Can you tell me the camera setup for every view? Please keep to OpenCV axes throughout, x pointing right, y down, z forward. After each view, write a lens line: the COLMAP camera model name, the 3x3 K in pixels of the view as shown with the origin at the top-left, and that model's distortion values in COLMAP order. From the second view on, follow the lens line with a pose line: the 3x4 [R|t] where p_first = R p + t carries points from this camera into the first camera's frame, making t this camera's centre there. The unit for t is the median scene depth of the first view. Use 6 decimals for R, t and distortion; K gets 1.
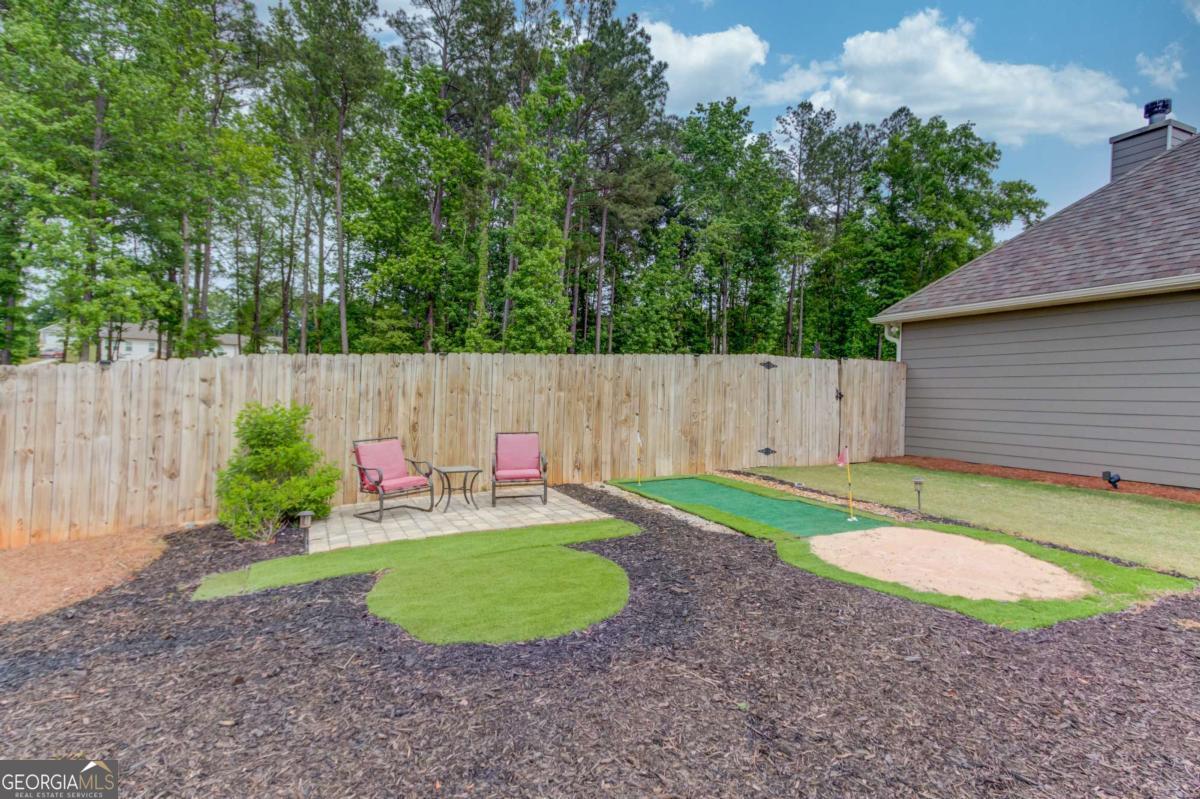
lens RADIAL K [[556.2, 0, 596.2], [0, 556.2, 394.1], [0, 0, 1]] dist [0.019734, 0.001616]
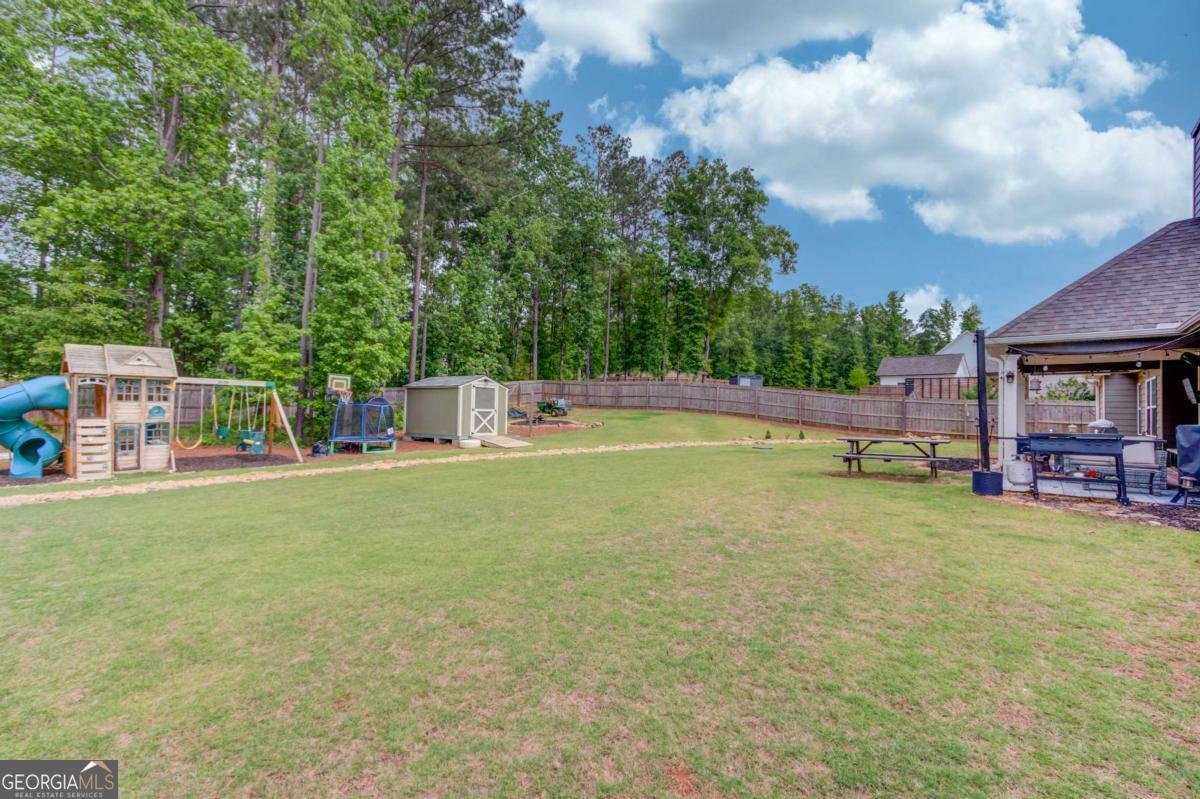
lens RADIAL K [[518.0, 0, 599.2], [0, 518.0, 396.6], [0, 0, 1]] dist [0.019520, -0.000135]
pose [[0.903689, 0.001352, 0.428186, -0.103574], [0.002785, 0.999955, -0.009035, -0.002887], [-0.428179, 0.009358, 0.903645, 0.233643]]
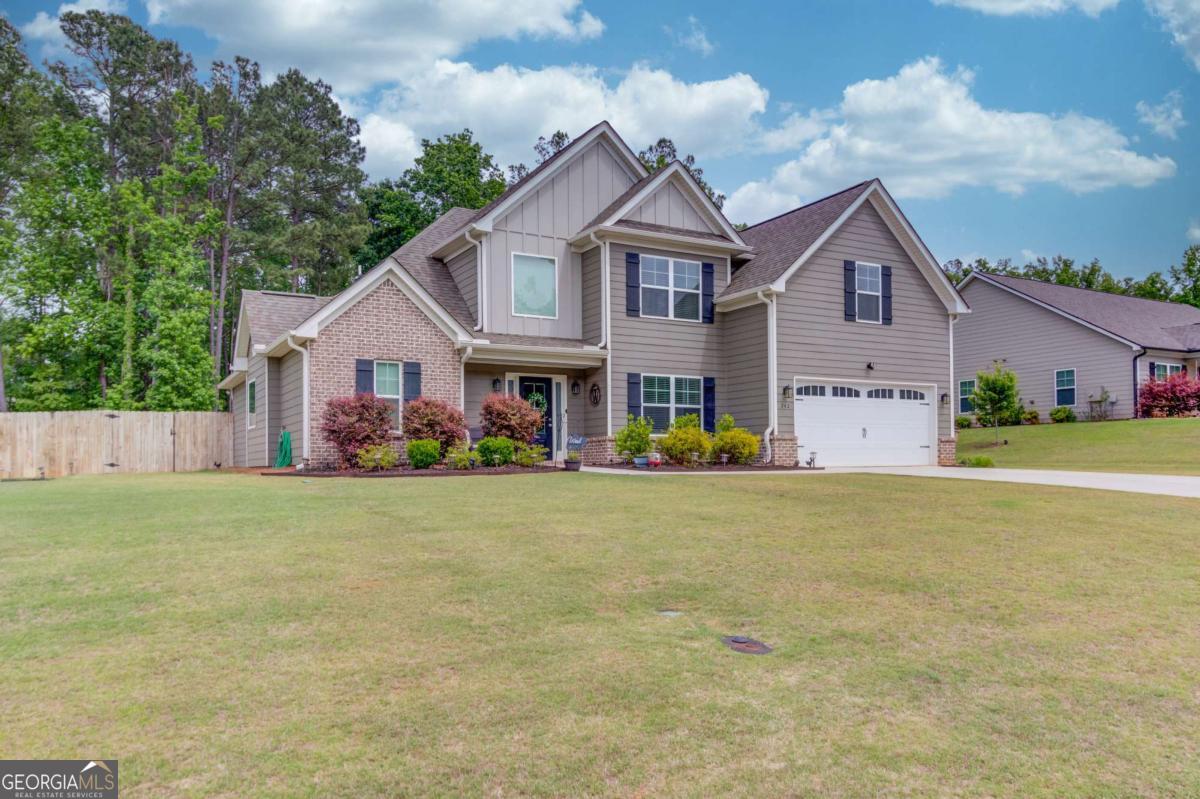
lens RADIAL K [[807.0, 0, 606.6], [0, 807.0, 458.4], [0, 0, 1]] dist [0.012569, 0.003438]
pose [[0.995835, -0.033881, 0.084647, 0.490010], [0.034683, 0.999366, -0.008025, 0.046620], [-0.084321, 0.010927, 0.996379, -0.504485]]
